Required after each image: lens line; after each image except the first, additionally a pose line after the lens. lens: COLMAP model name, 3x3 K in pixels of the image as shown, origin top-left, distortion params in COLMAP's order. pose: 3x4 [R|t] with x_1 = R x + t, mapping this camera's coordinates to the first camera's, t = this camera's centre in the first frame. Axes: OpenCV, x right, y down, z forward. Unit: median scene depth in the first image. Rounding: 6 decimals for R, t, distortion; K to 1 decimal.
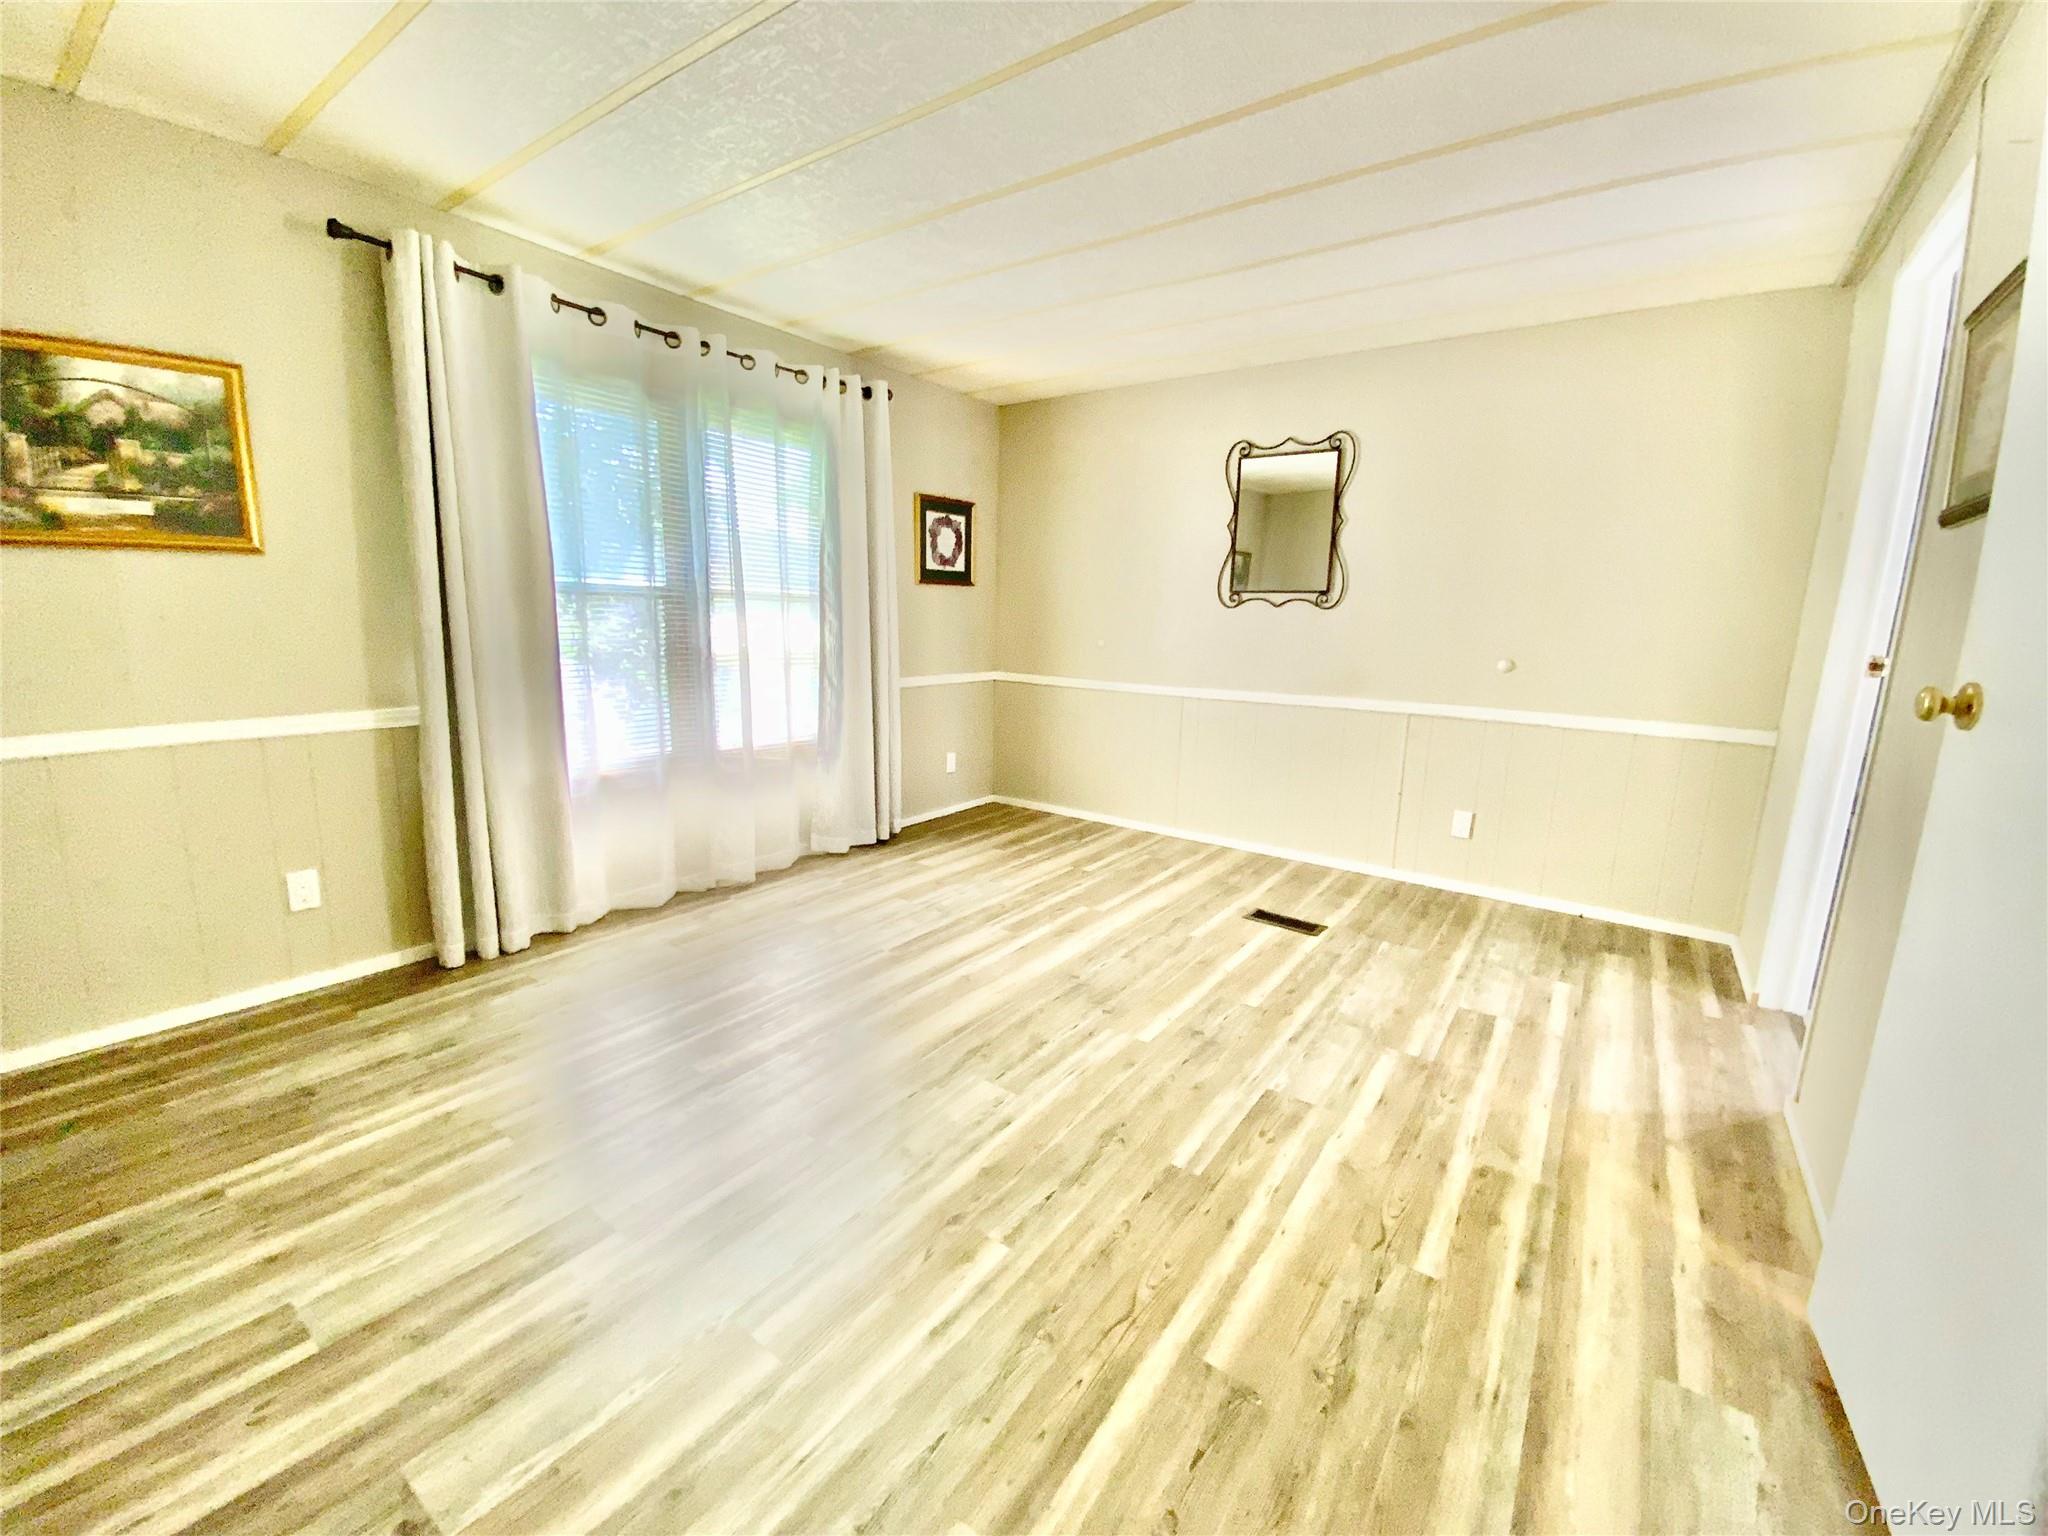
lens RADIAL K [[835.4, 0, 1030.4], [0, 835.4, 763.9], [0, 0, 1]] dist [0.020528, -0.018297]
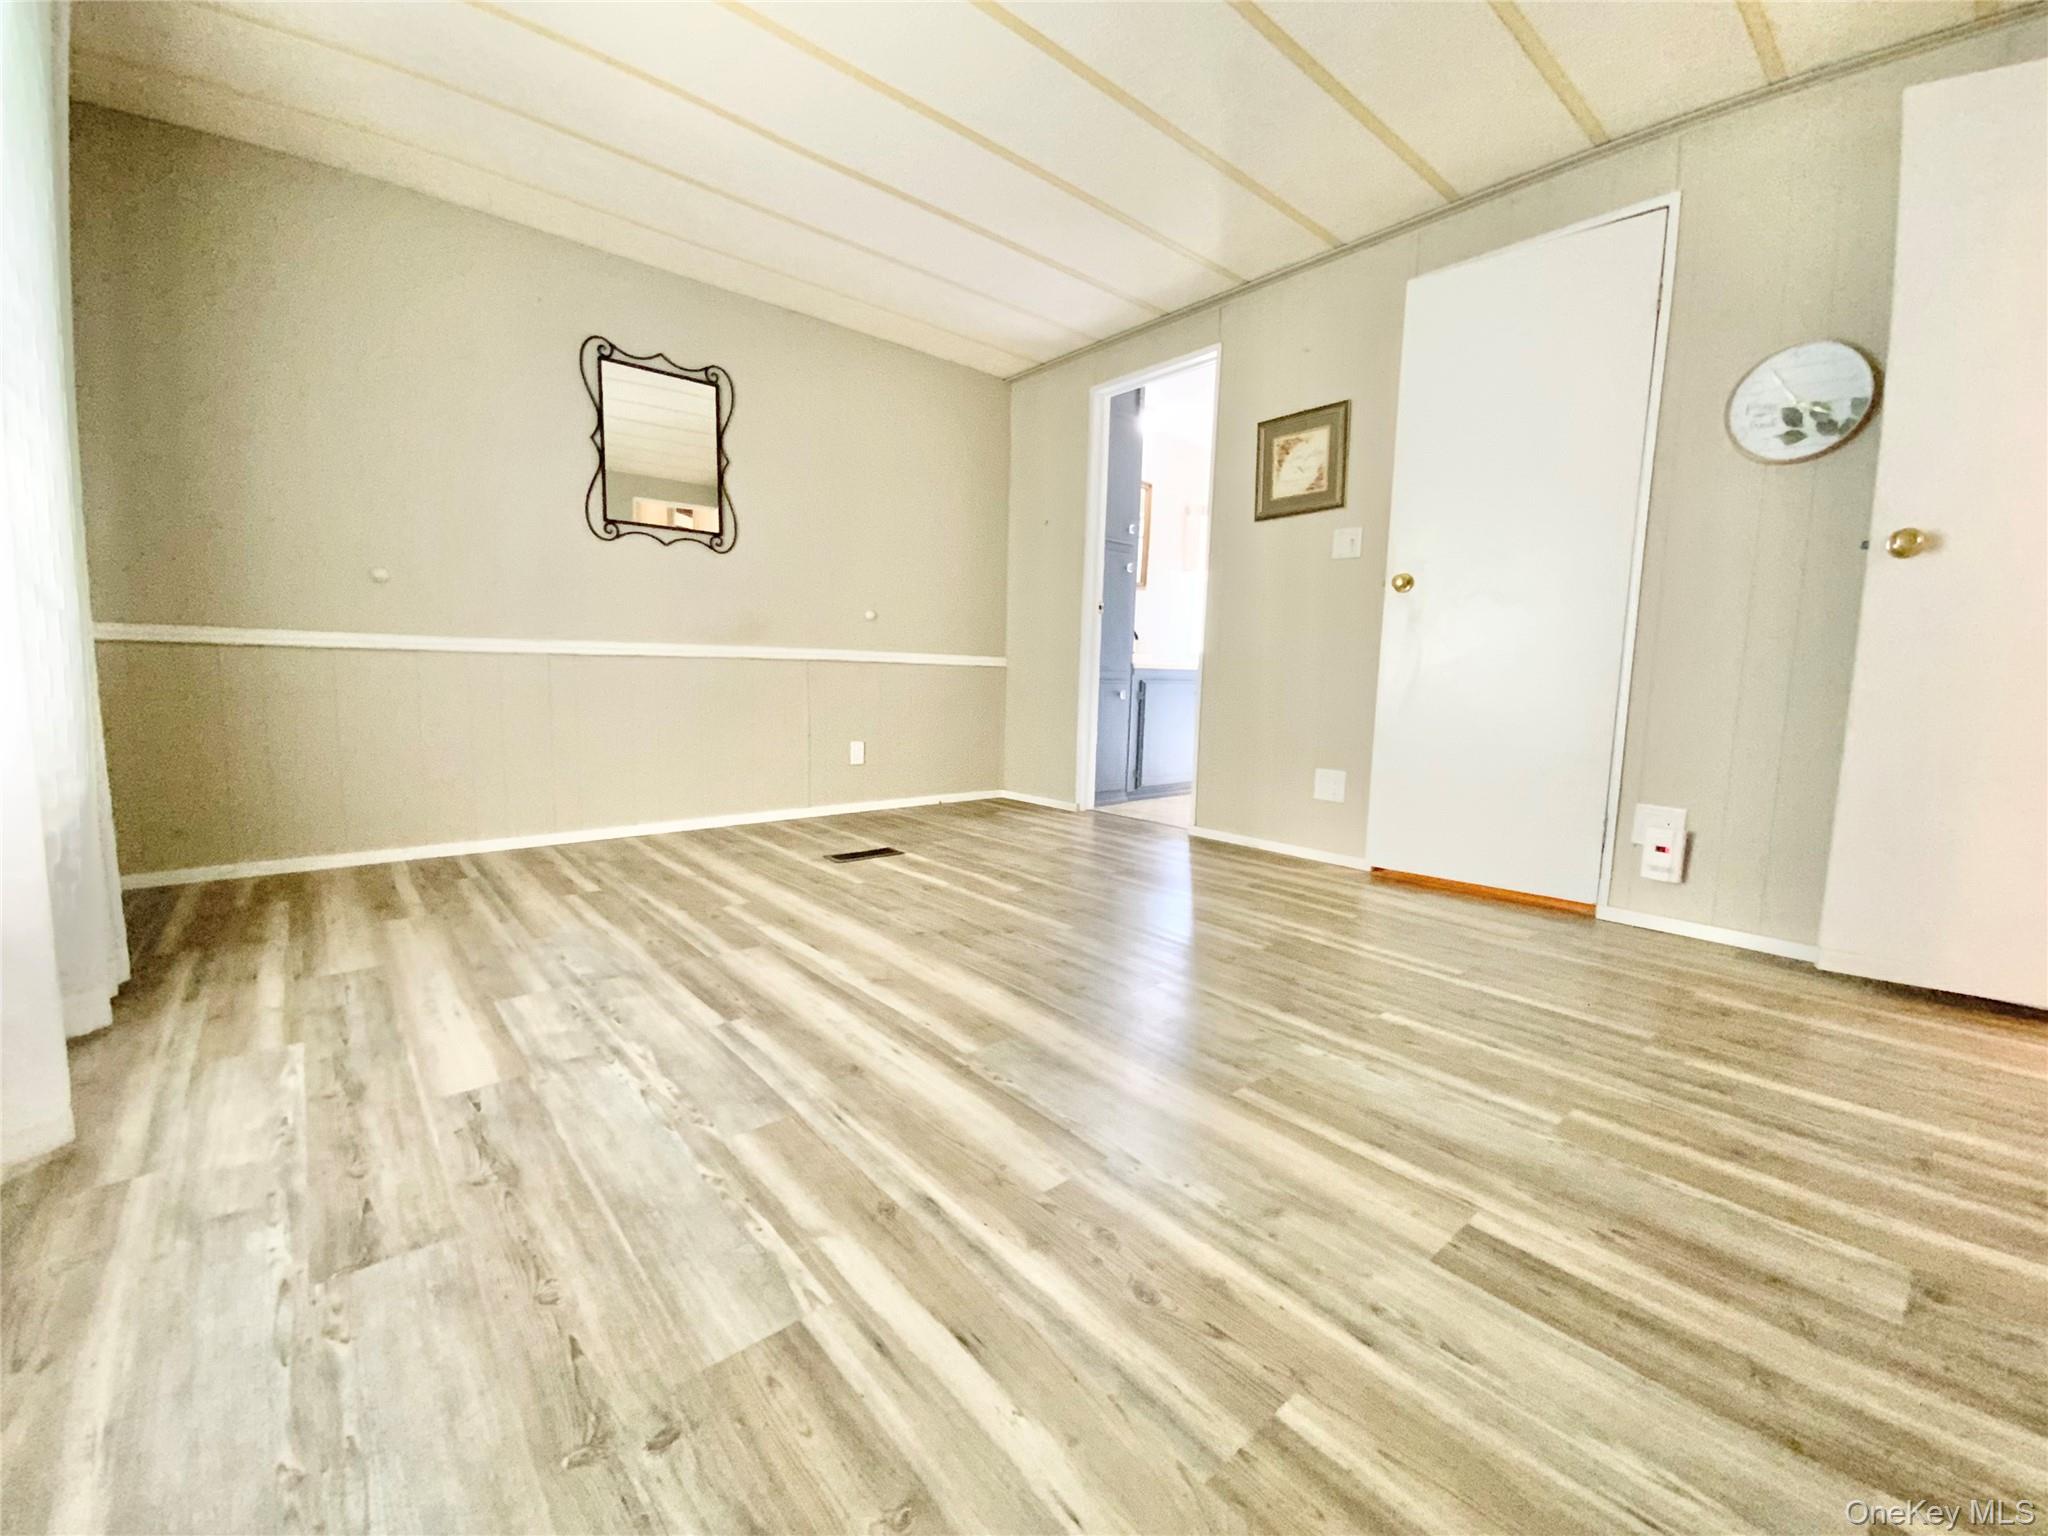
lens RADIAL K [[835.4, 0, 1030.4], [0, 835.4, 763.9], [0, 0, 1]] dist [0.020528, -0.018297]
pose [[0.222618, -0.124439, 0.966931, -0.625642], [0.162084, 0.982741, 0.089157, 0.024428], [-0.961338, 0.136876, 0.238945, 0.581407]]
